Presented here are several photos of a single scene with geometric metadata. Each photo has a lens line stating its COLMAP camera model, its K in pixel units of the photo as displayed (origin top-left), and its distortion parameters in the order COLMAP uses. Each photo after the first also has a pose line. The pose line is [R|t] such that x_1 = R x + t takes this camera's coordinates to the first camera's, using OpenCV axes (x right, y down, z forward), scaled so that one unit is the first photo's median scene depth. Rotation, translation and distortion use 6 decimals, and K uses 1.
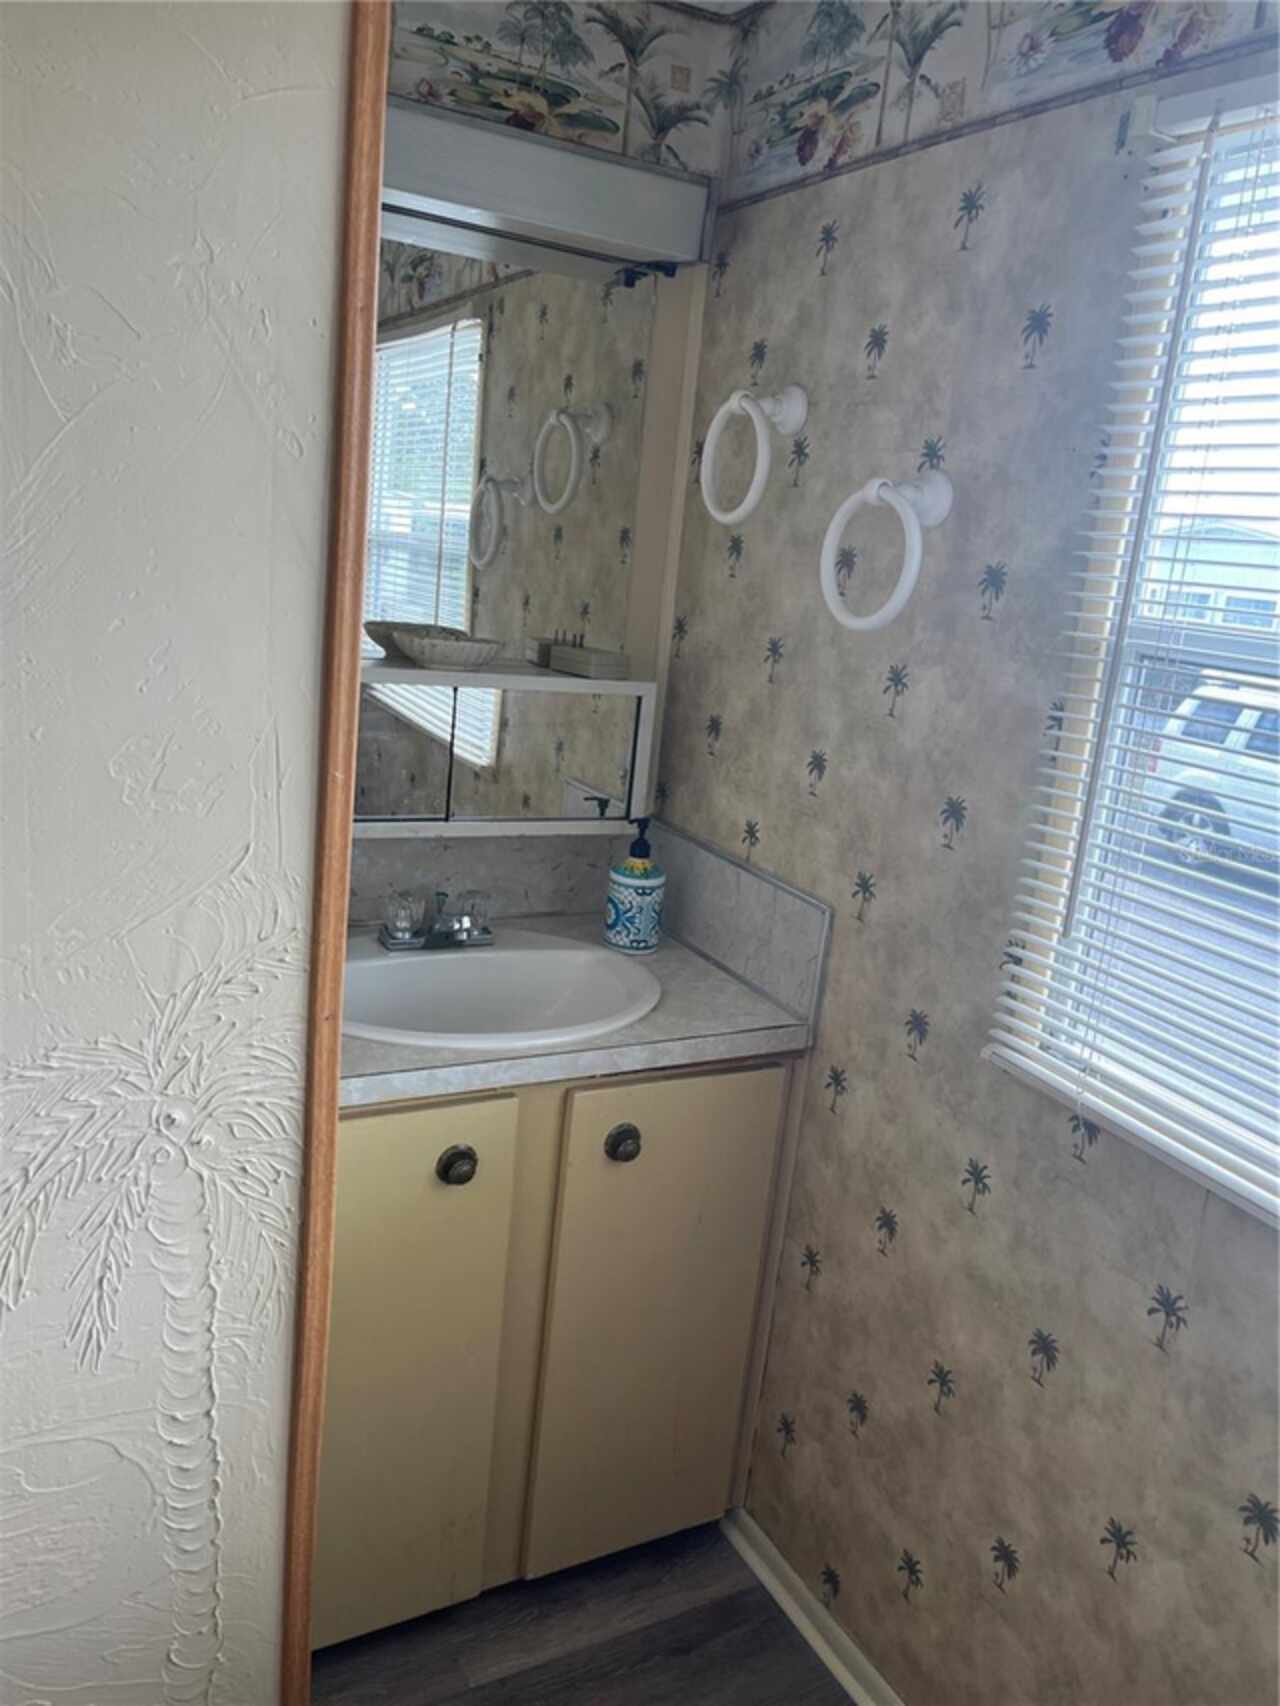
lens RADIAL K [[1292.7, 0, 632.2], [0, 1292.7, 858.1], [0, 0, 1]] dist [0.061913, -0.076197]
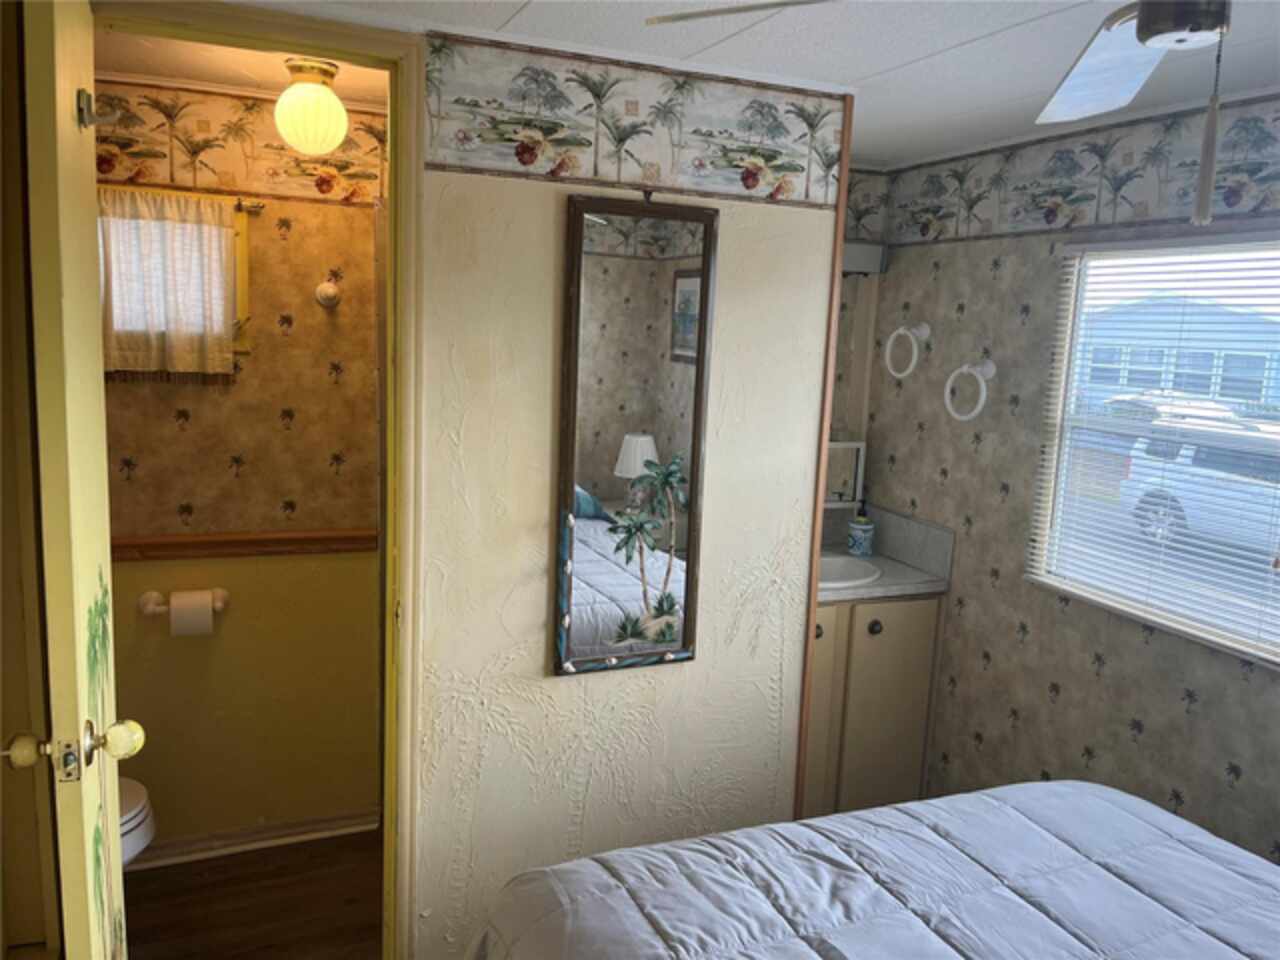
lens RADIAL K [[969.9, 0, 634.0], [0, 969.9, 479.5], [0, 0, 1]] dist [0.061913, -0.076197]
pose [[0.995113, -0.040258, -0.090160, -0.287024], [0.032242, 0.995539, -0.088666, 0.088719], [0.093327, 0.085326, 0.991973, -0.925040]]
